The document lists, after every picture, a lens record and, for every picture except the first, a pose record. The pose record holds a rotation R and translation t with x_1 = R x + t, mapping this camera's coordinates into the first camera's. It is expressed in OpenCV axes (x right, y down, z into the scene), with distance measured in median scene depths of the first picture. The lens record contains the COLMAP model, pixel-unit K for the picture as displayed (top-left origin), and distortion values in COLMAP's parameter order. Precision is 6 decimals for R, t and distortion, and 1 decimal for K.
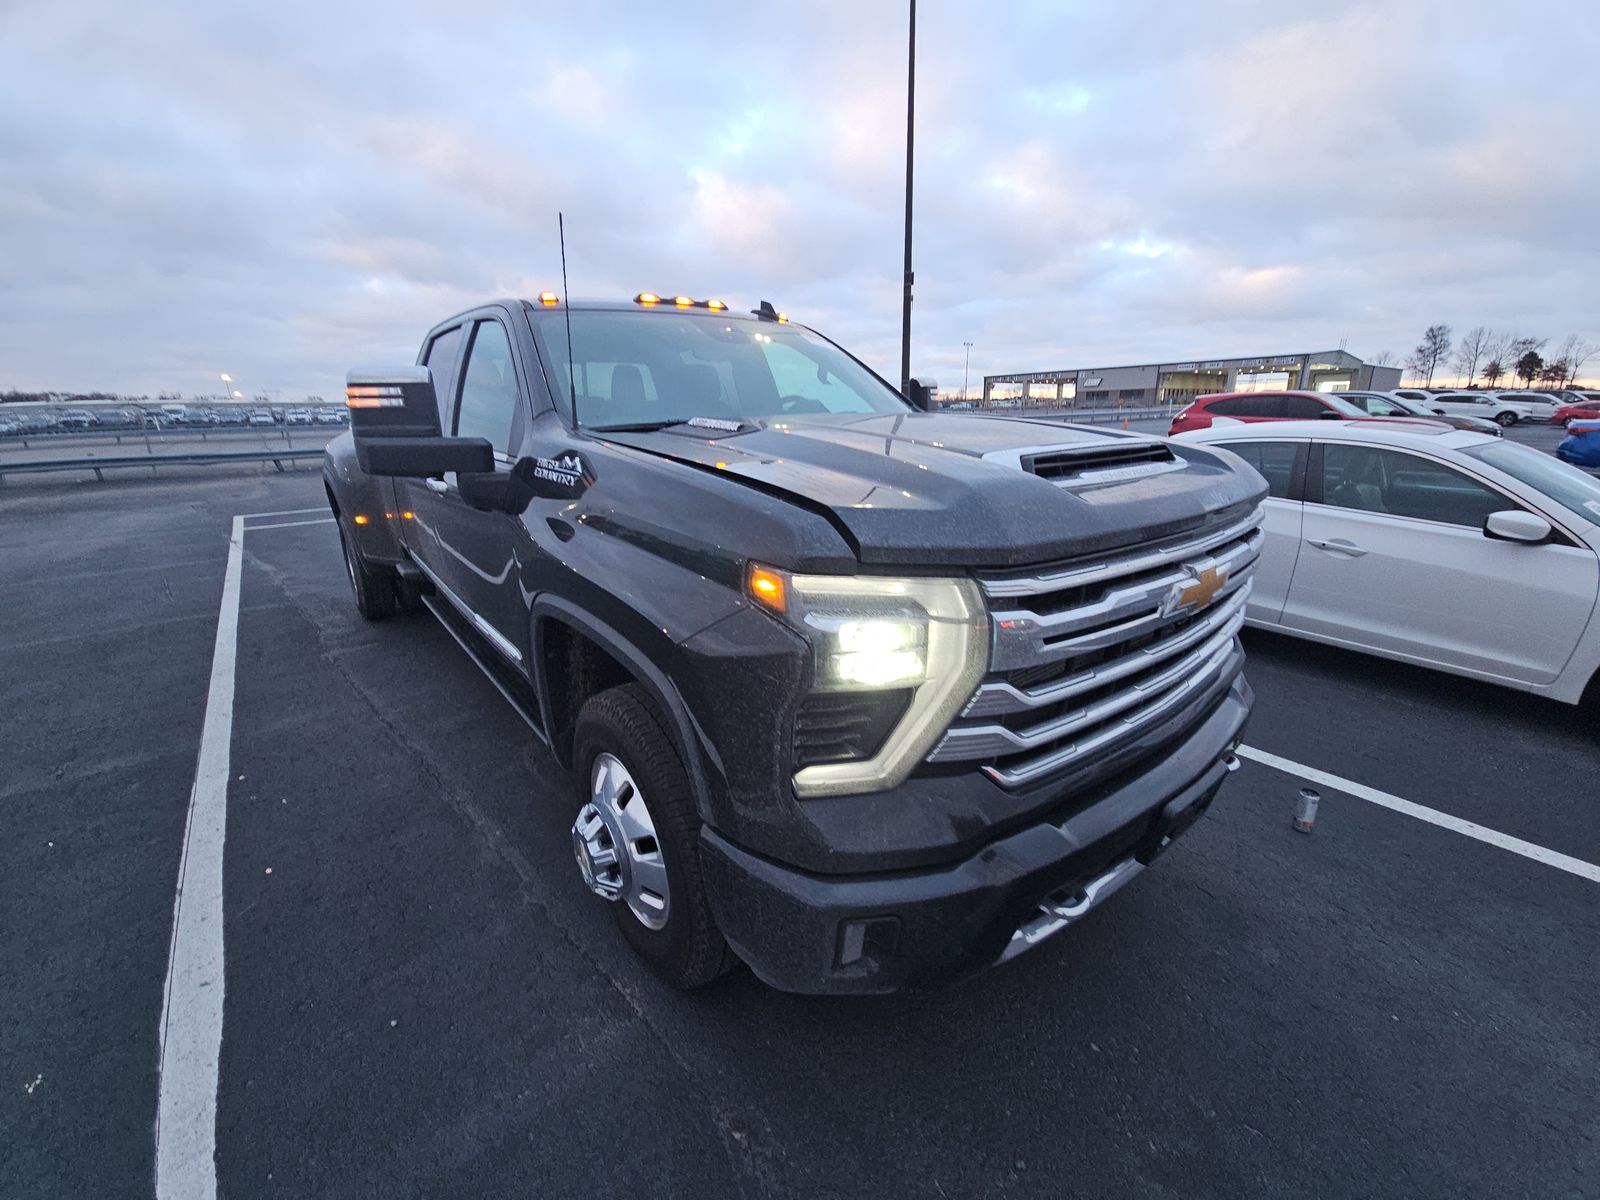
lens RADIAL K [[645.1, 0, 796.0], [0, 645.1, 612.8], [0, 0, 1]] dist [0.014902, -0.011131]
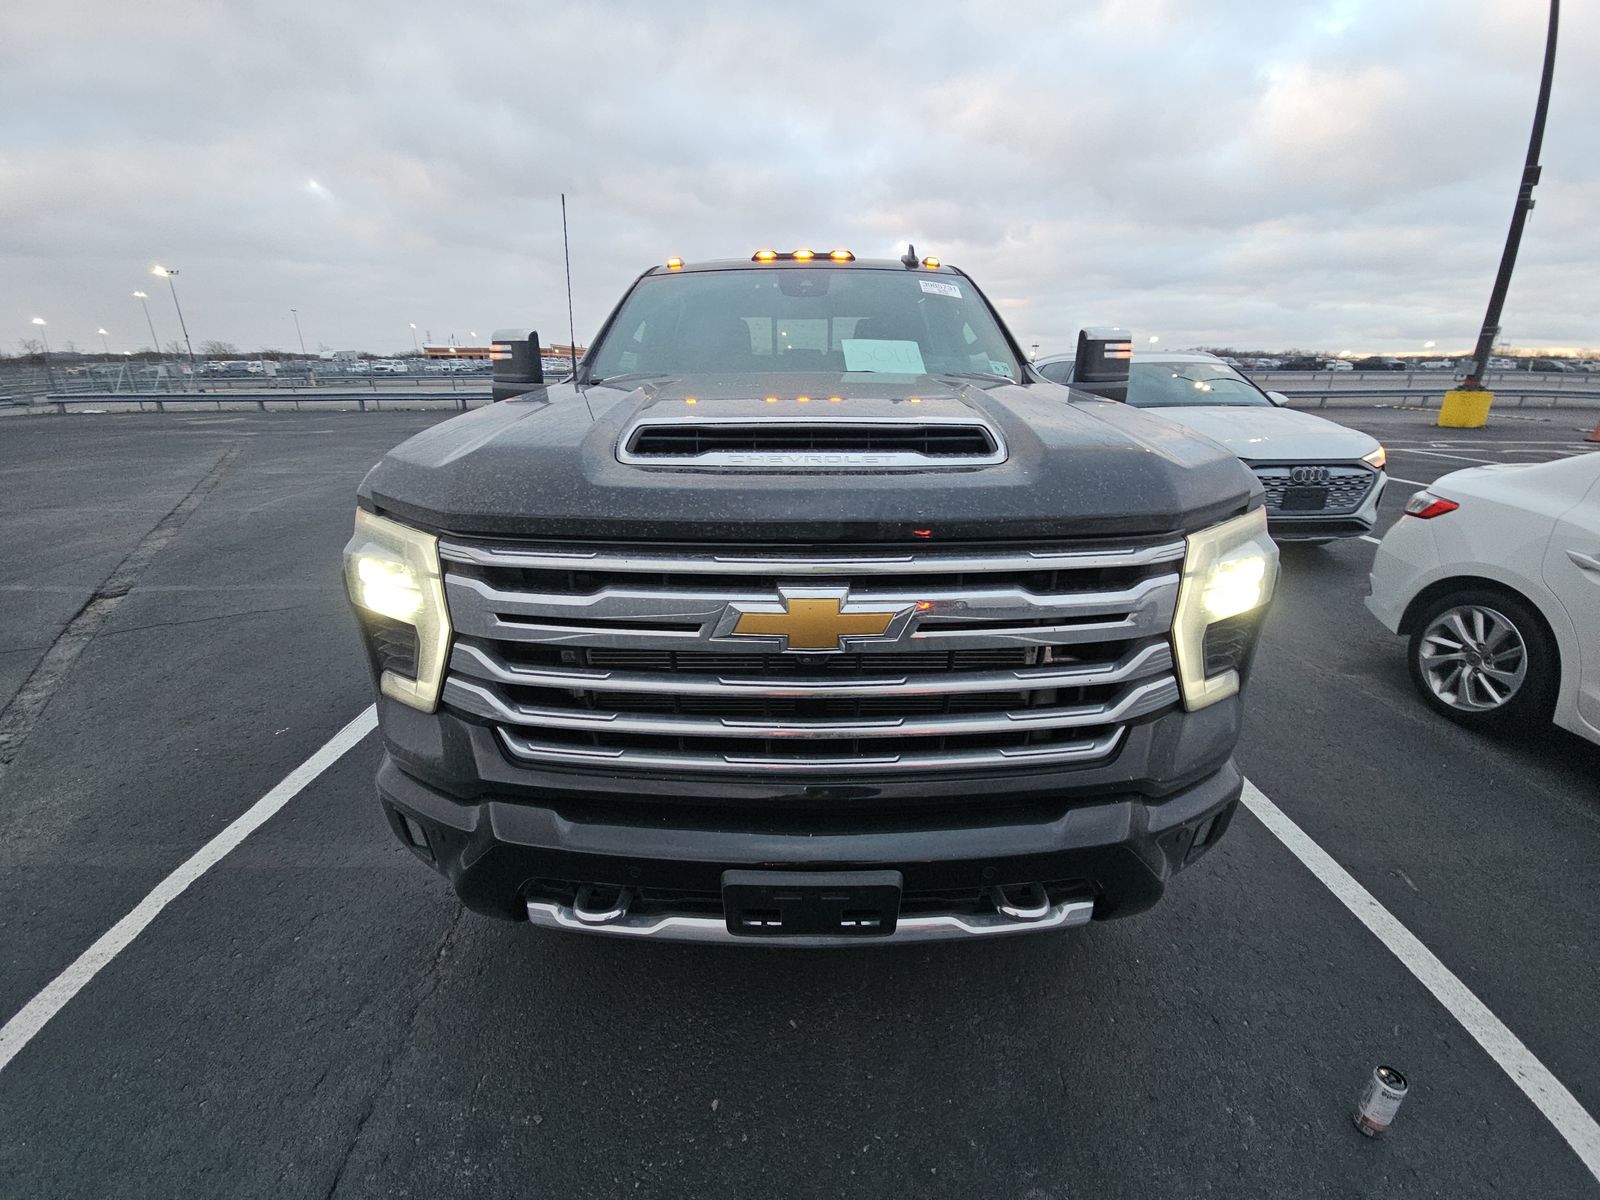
lens RADIAL K [[645.1, 0, 796.0], [0, 645.1, 612.8], [0, 0, 1]] dist [0.014902, -0.011131]
pose [[0.774461, 0.241131, -0.584864, 0.540069], [-0.203358, 0.970332, 0.130772, -0.074411], [0.599046, 0.017659, 0.800520, 0.205704]]
